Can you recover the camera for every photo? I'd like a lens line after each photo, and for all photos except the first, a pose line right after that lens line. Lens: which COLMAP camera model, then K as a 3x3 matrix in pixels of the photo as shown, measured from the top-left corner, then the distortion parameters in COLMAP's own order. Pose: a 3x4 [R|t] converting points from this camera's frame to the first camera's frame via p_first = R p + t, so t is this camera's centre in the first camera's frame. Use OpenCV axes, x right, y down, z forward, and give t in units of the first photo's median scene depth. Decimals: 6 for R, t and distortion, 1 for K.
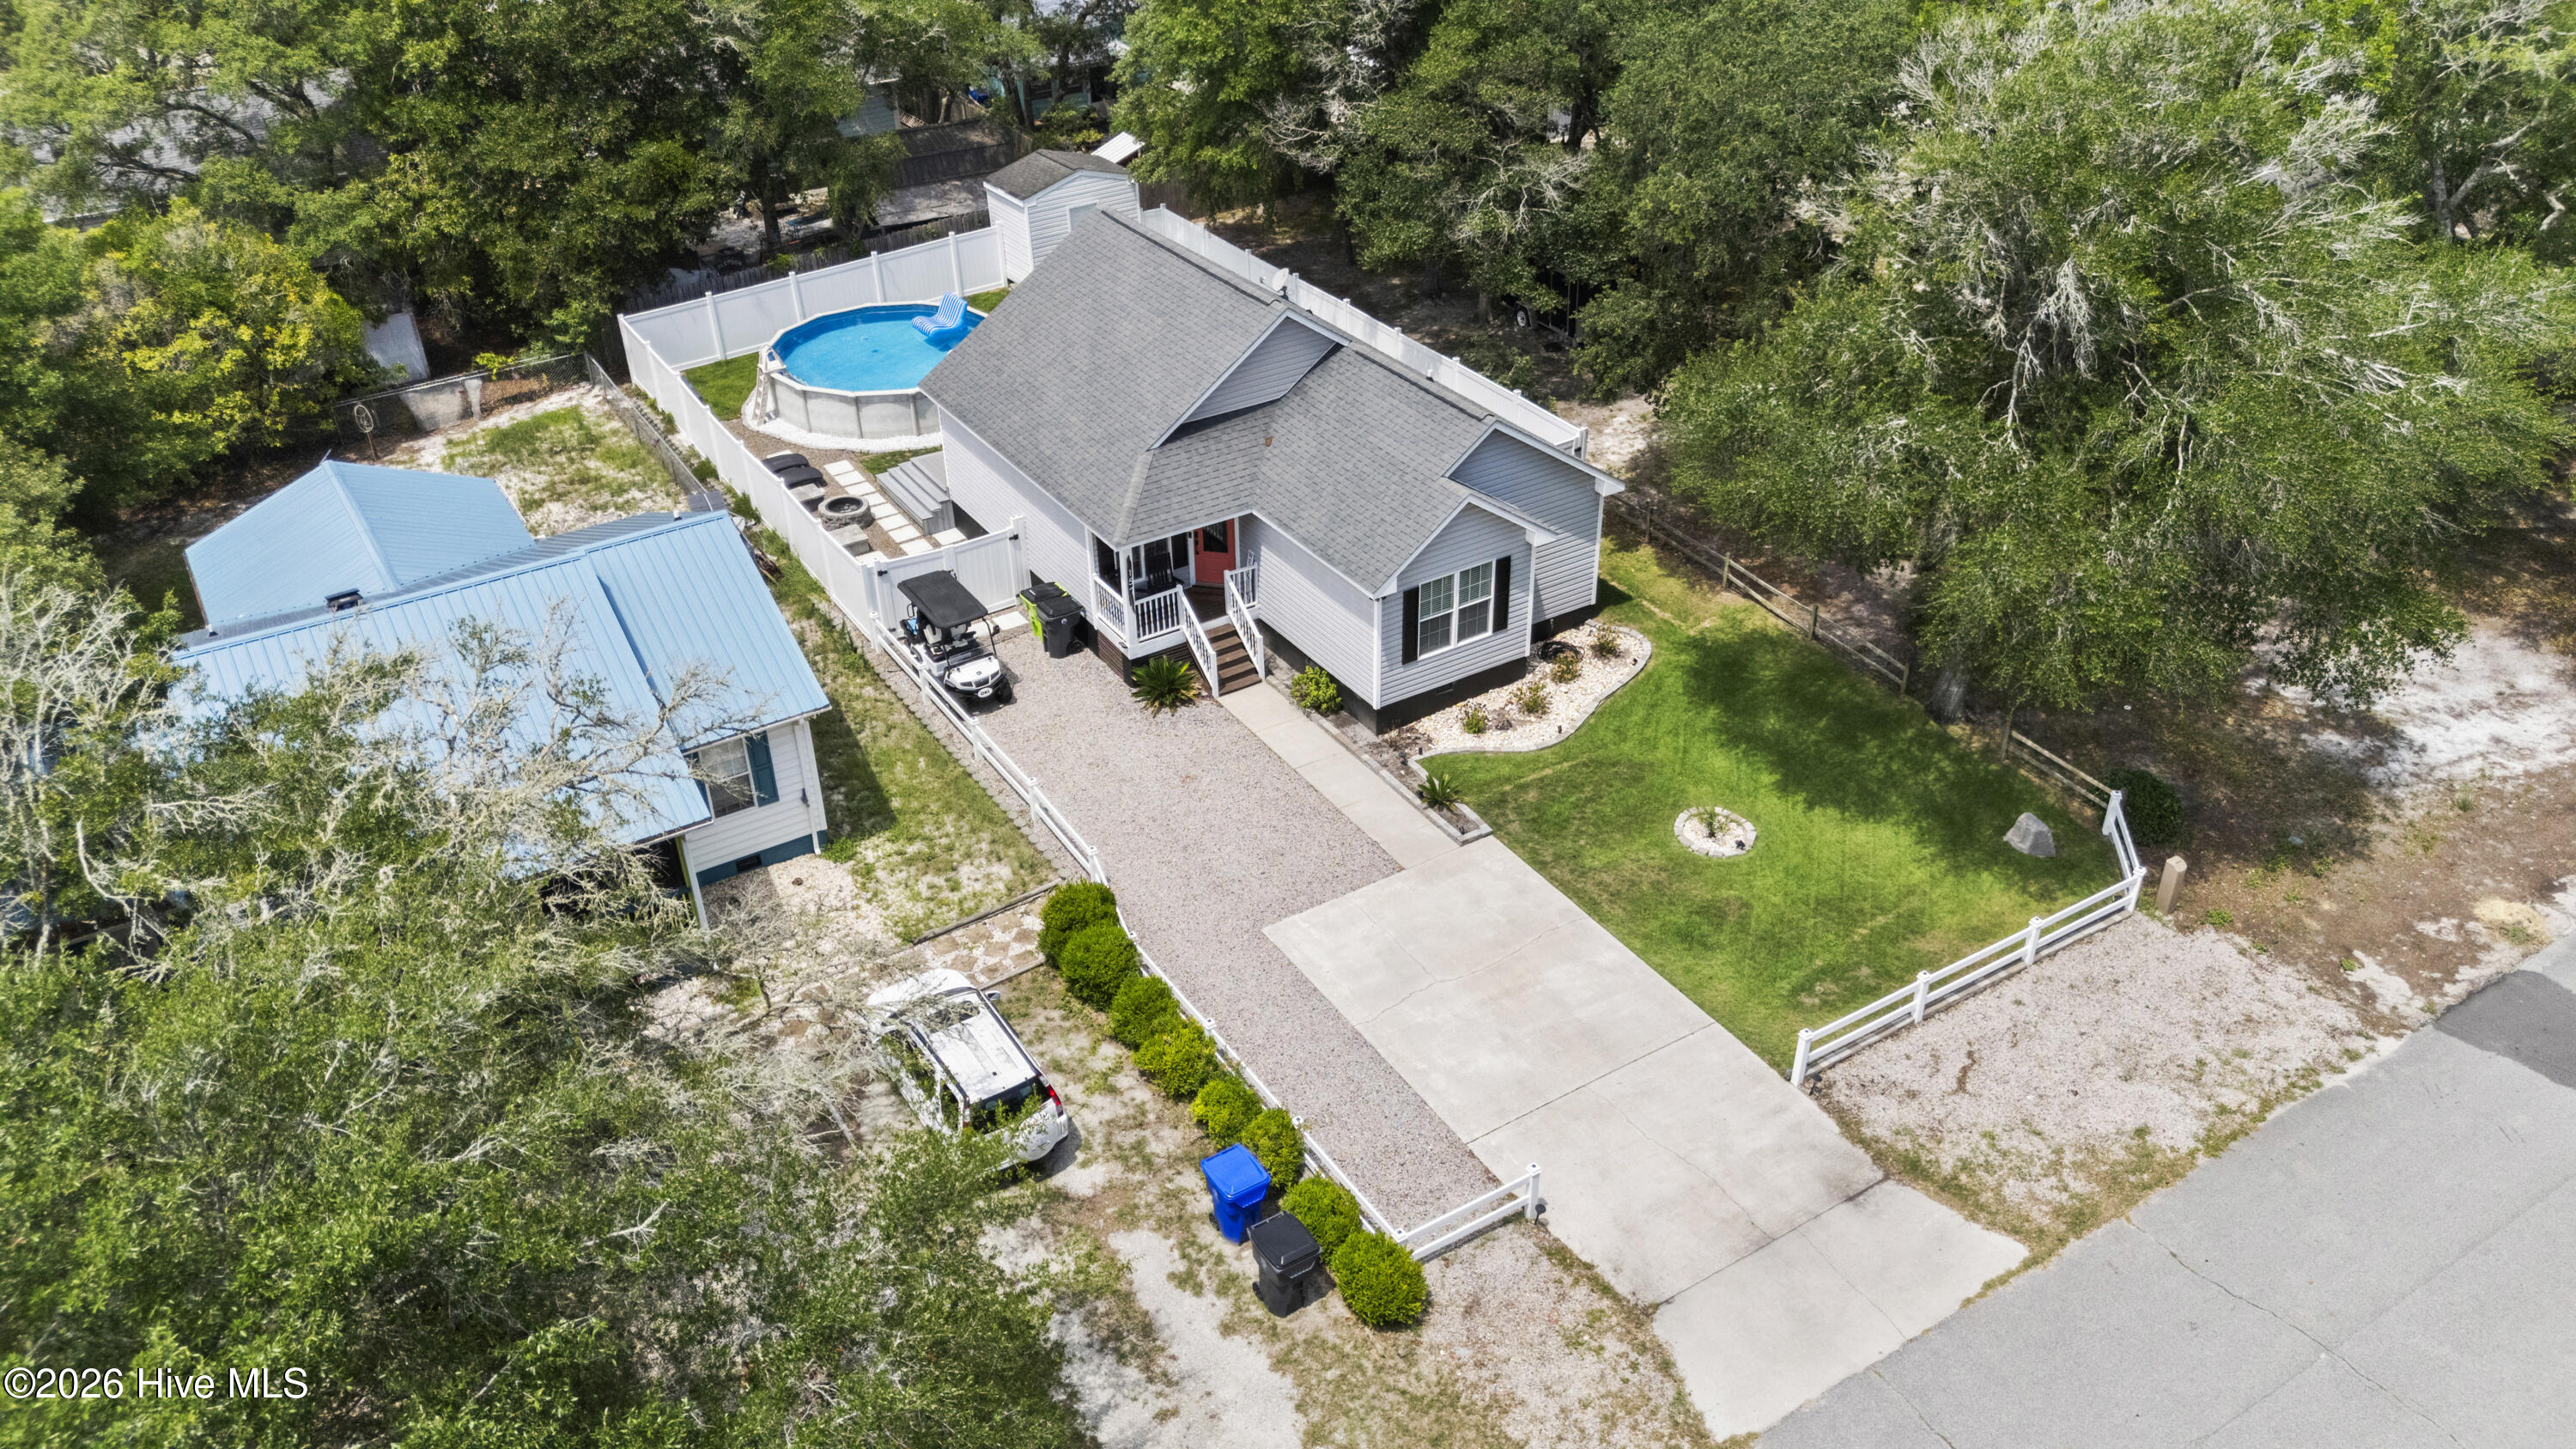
lens RADIAL K [[1891.3, 0, 1292.7], [0, 1891.3, 720.7], [0, 0, 1]] dist [0.105969, -0.129807]
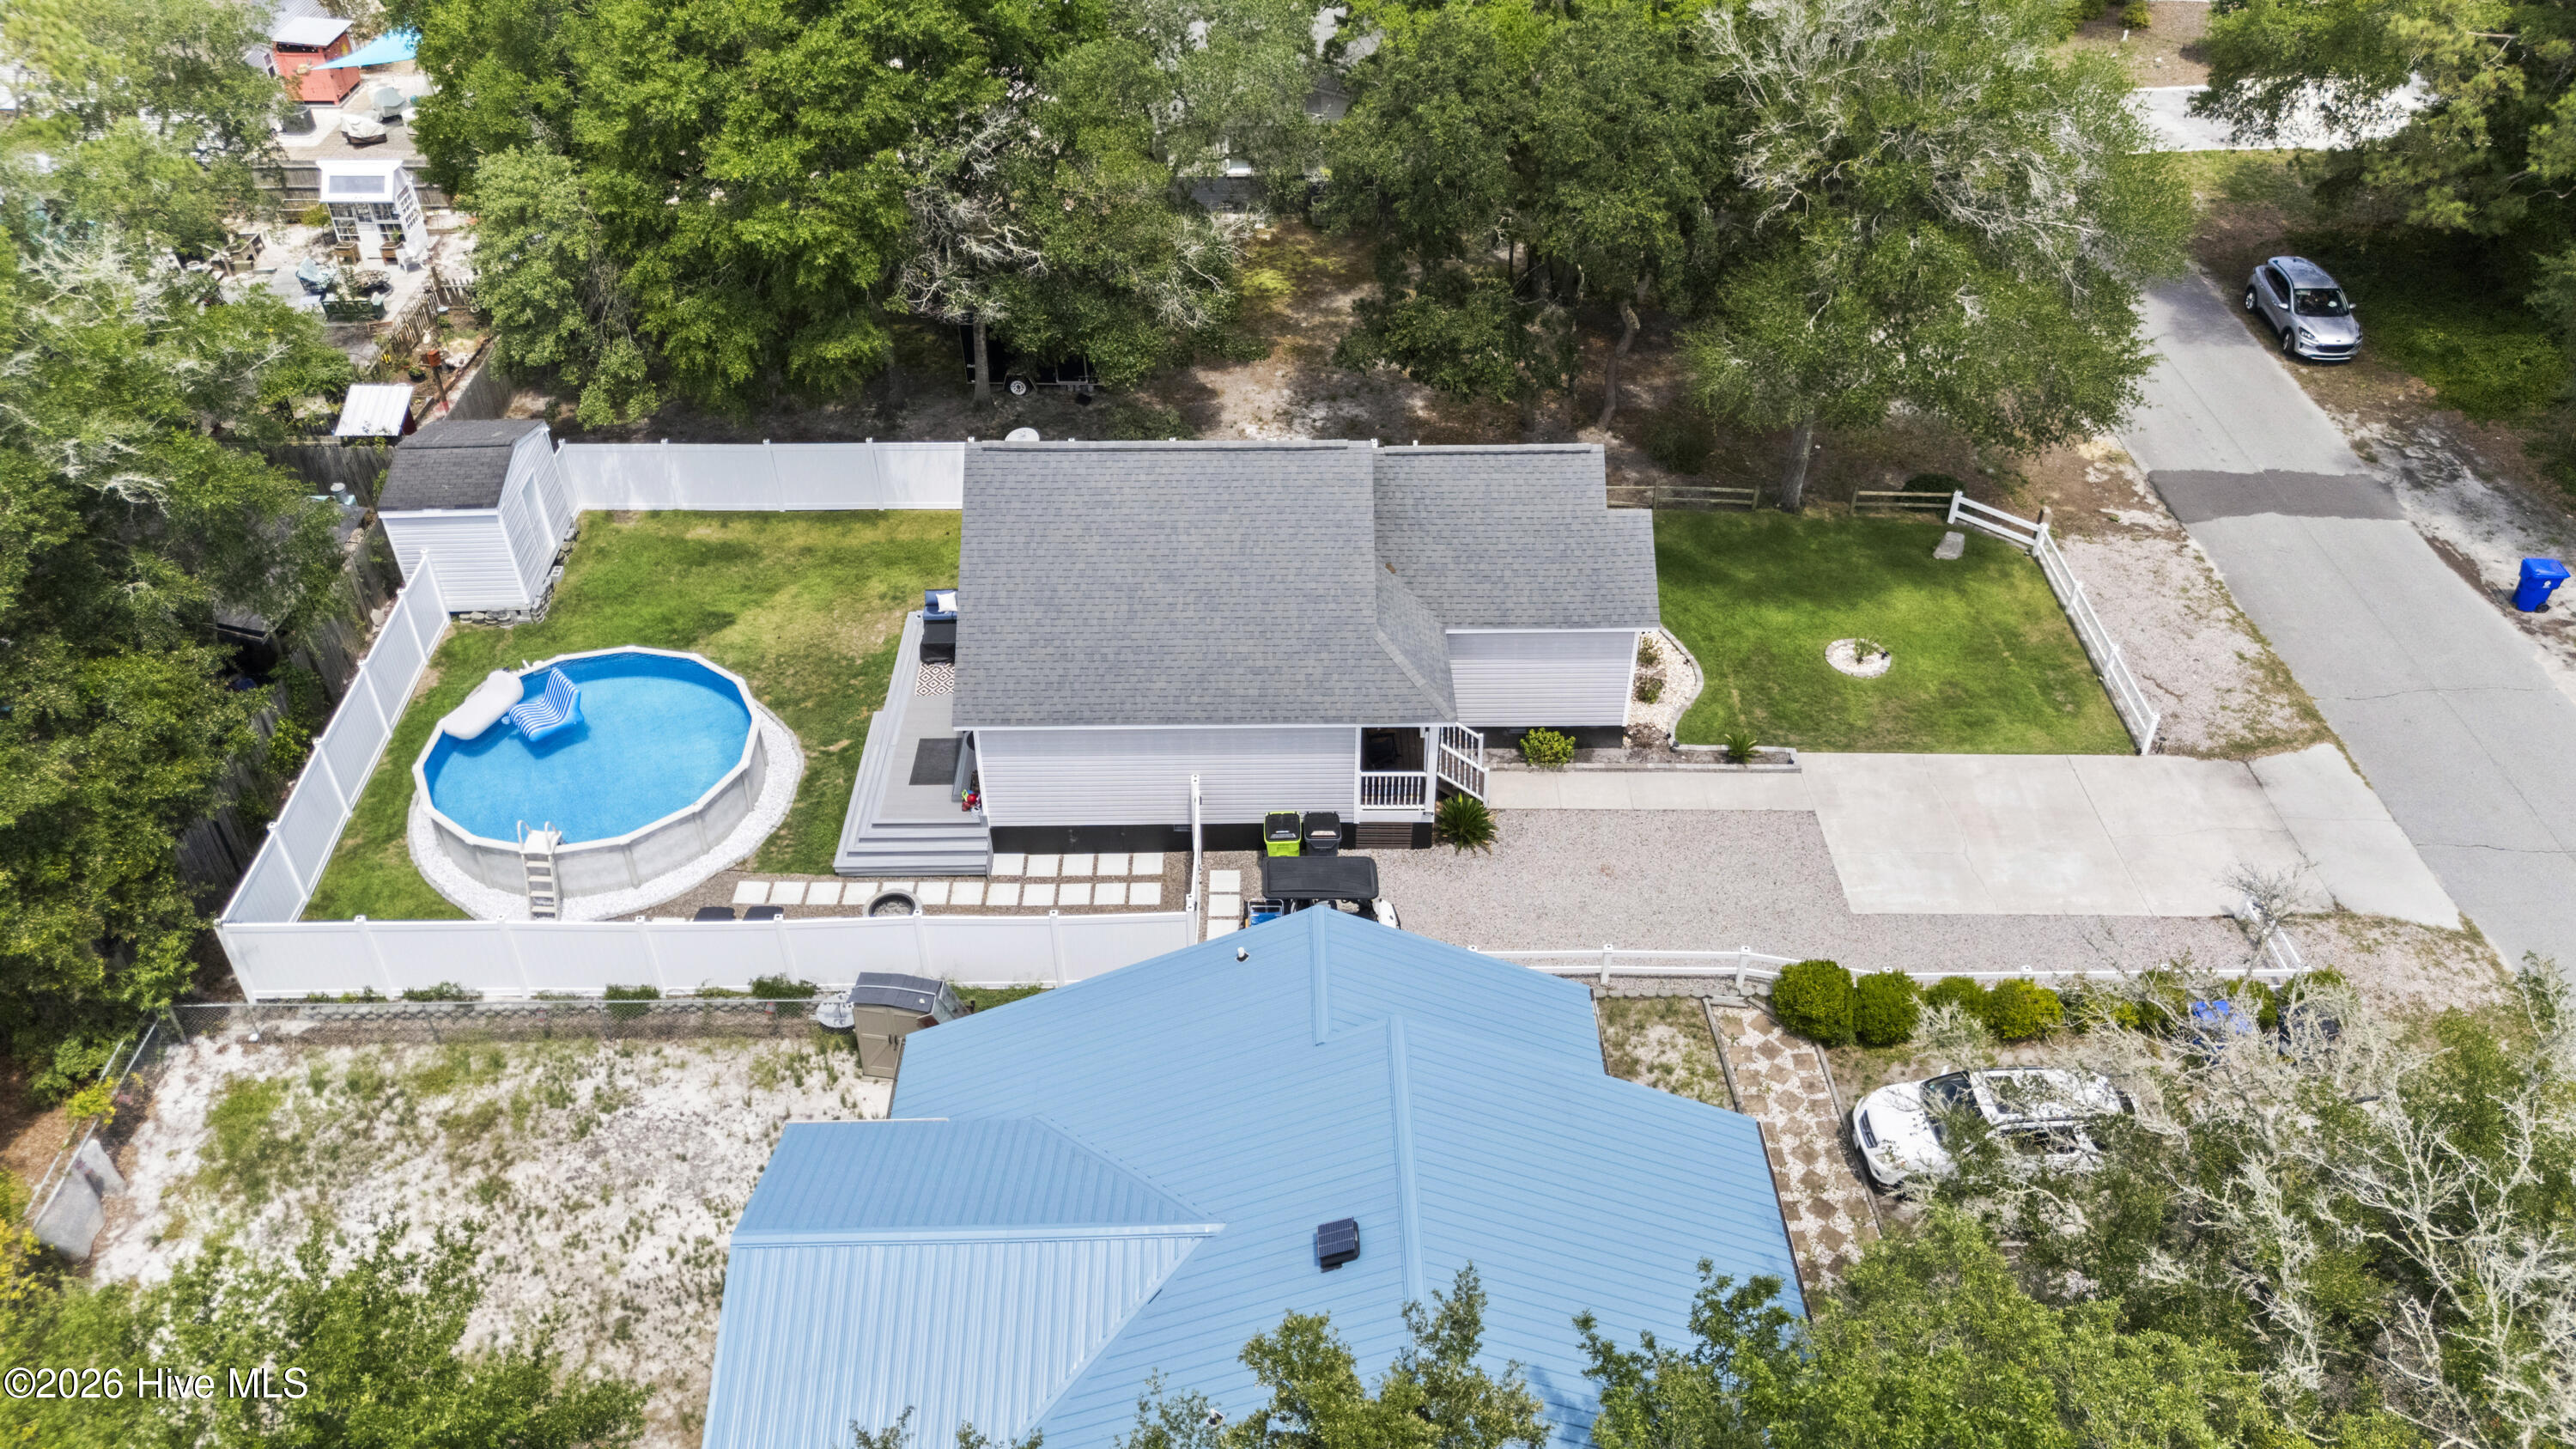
lens RADIAL K [[1891.3, 0, 1292.7], [0, 1891.3, 720.7], [0, 0, 1]] dist [0.105969, -0.129807]
pose [[0.514795, -0.511616, 0.687921, -0.804585], [0.446807, 0.844933, 0.294026, -0.414948], [-0.731676, 0.156005, 0.663561, 0.409788]]
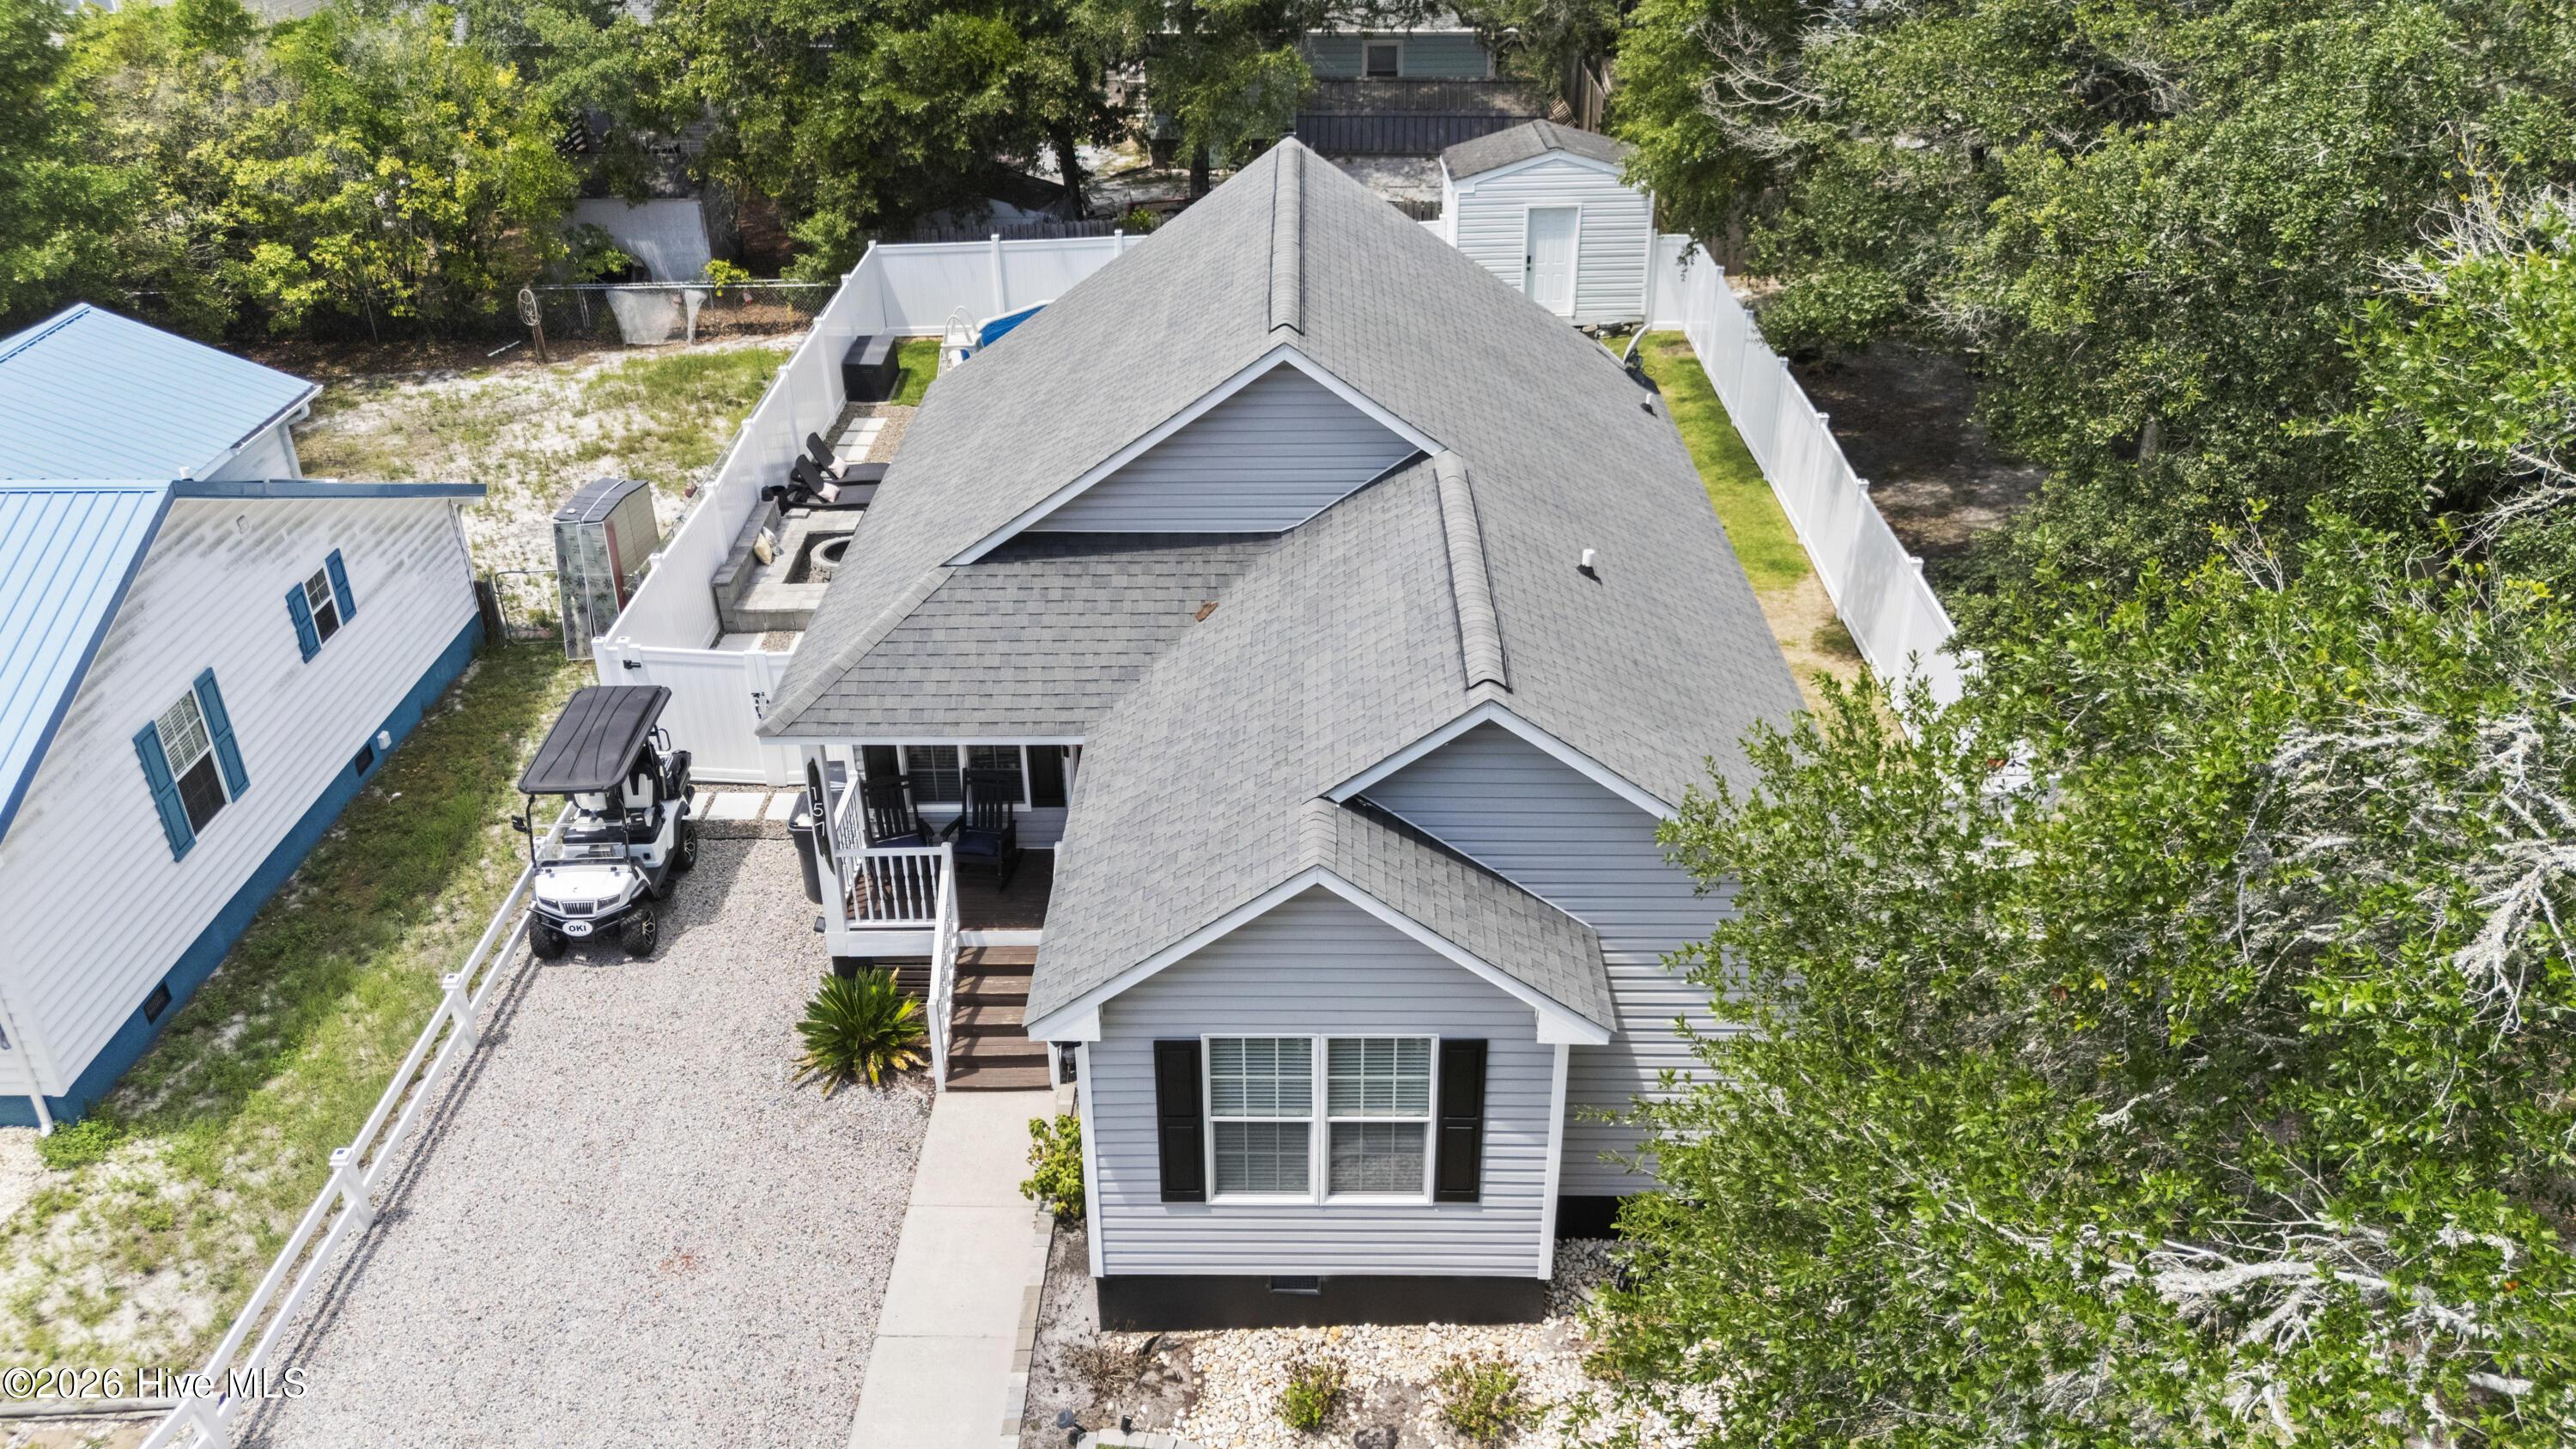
lens RADIAL K [[1891.3, 0, 1292.7], [0, 1891.3, 720.7], [0, 0, 1]] dist [0.105969, -0.129807]
pose [[0.830982, 0.276188, -0.482897, 0.252716], [-0.296938, 0.954262, 0.034801, -0.151751], [0.470422, 0.114472, 0.874985, 0.633543]]
